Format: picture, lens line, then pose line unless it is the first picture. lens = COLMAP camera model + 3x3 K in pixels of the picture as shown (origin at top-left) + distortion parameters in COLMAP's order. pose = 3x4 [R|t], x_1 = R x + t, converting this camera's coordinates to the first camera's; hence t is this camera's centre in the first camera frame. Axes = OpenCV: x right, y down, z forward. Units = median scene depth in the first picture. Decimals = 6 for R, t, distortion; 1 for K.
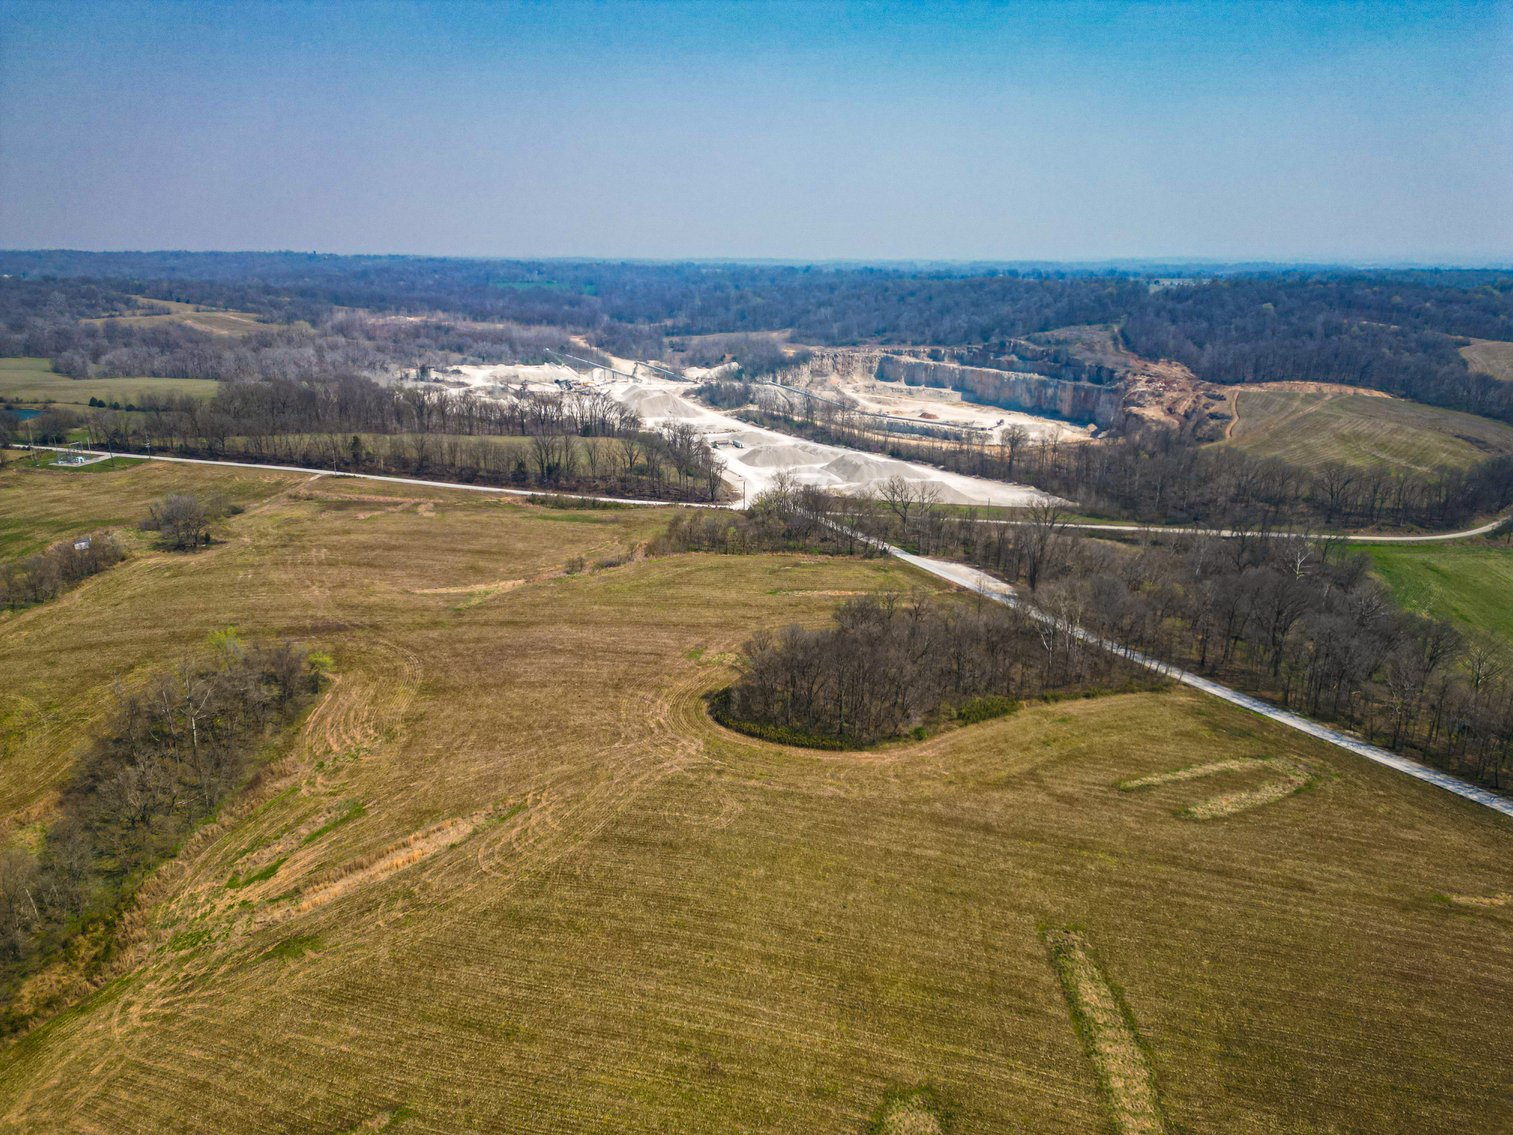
lens RADIAL K [[1046.4, 0, 756.7], [0, 1046.4, 578.4], [0, 0, 1]] dist [0.068346, -0.053776]
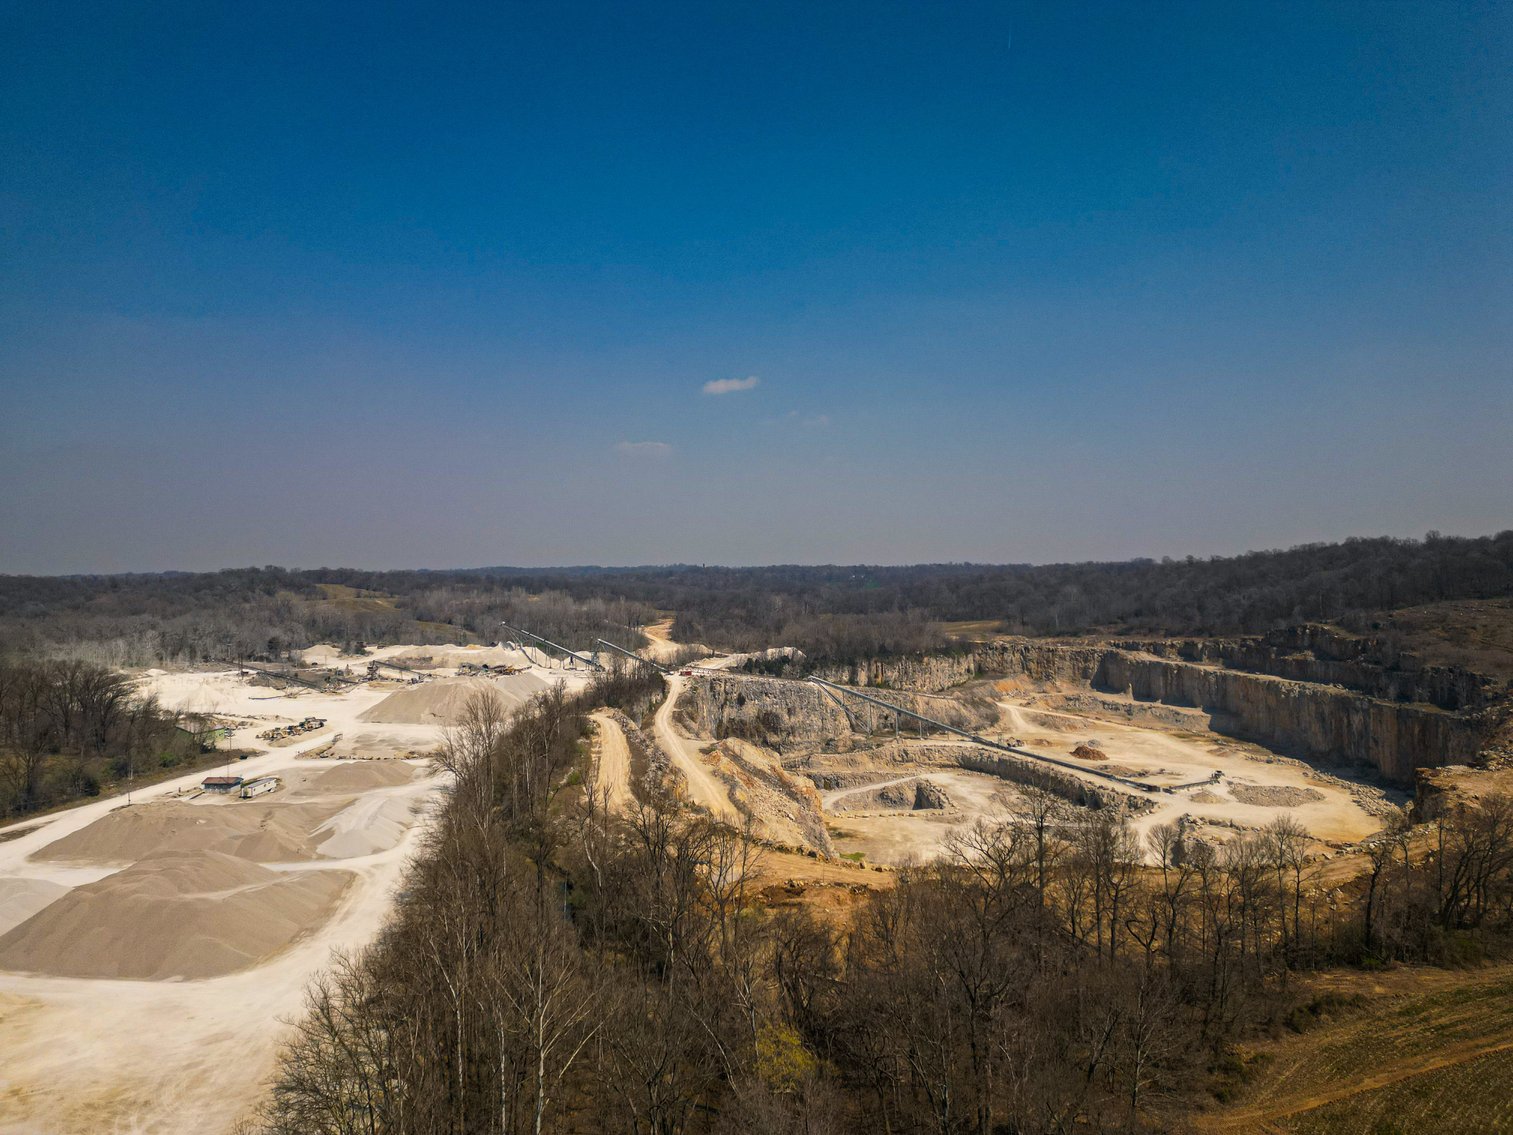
lens RADIAL K [[1046.4, 0, 754.4], [0, 1046.4, 570.1], [0, 0, 1]] dist [0.068346, -0.053776]
pose [[0.908972, -0.009238, -0.416755, 0.206611], [-0.115843, 0.954778, -0.273825, -0.069787], [0.400437, 0.297177, 0.866796, 0.400110]]
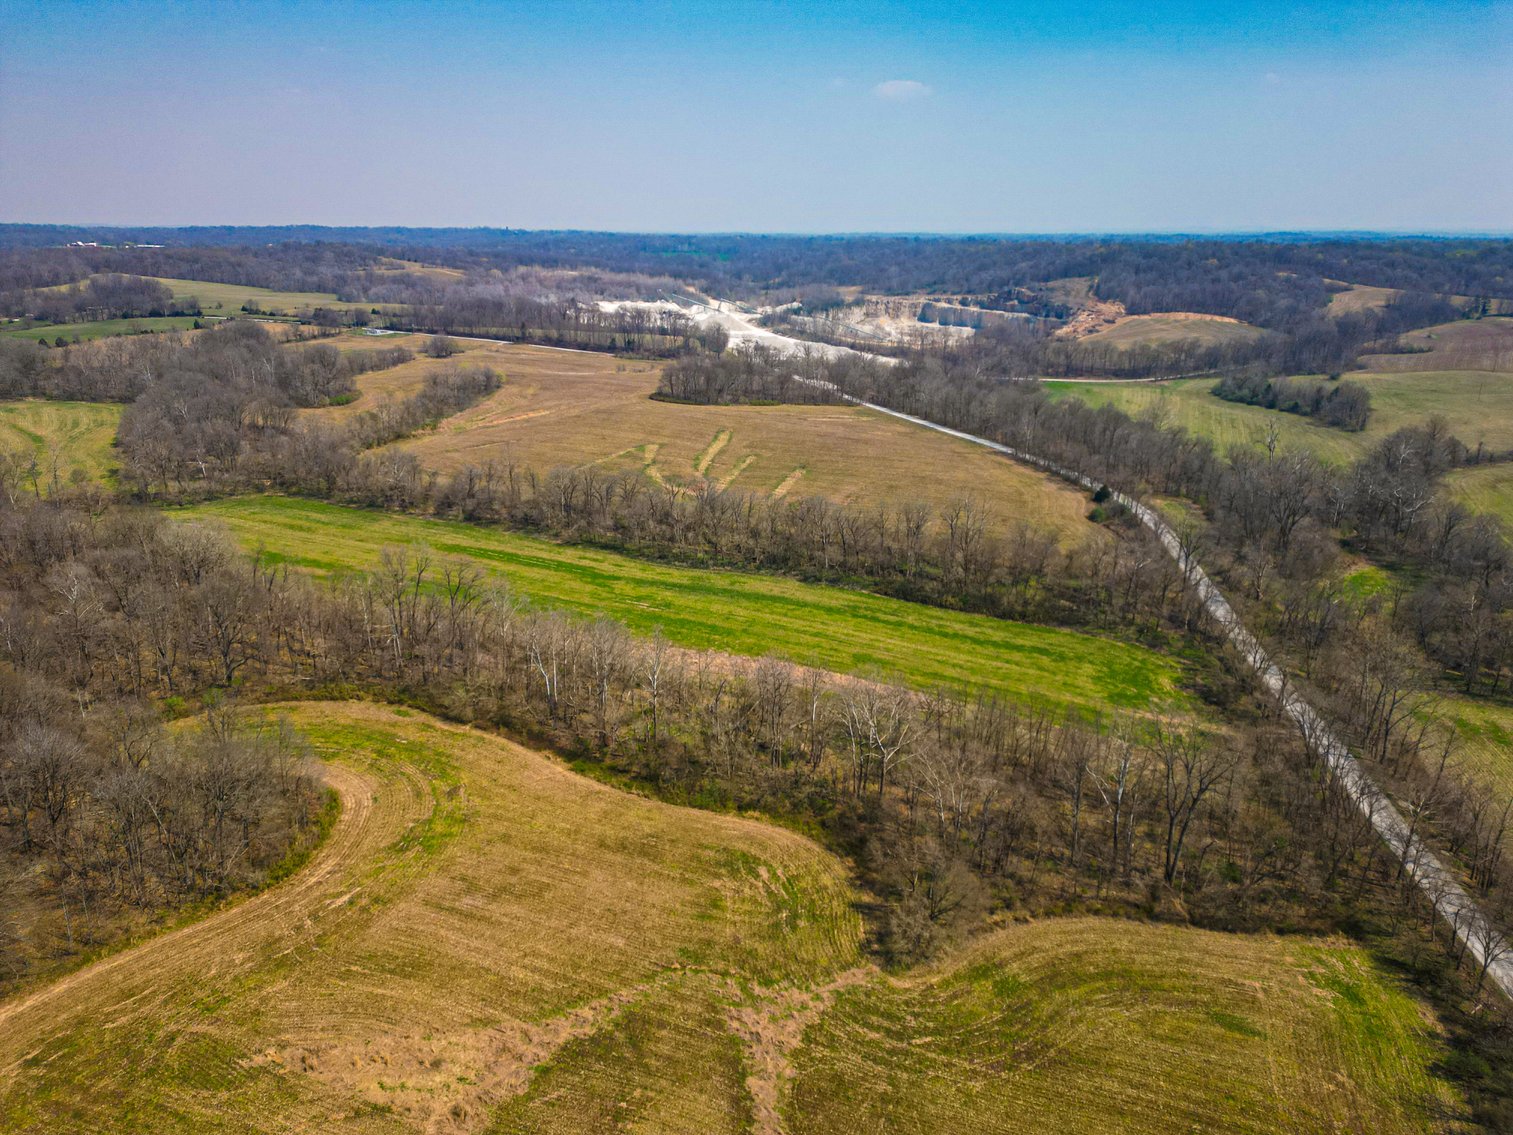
lens RADIAL K [[1046.4, 0, 754.3], [0, 1046.4, 564.9], [0, 0, 1]] dist [0.068346, -0.053776]
pose [[0.987317, 0.048334, -0.151227, 0.134236], [-0.047120, 0.998822, 0.011597, 0.109107], [0.151609, -0.004324, 0.988431, -0.318391]]
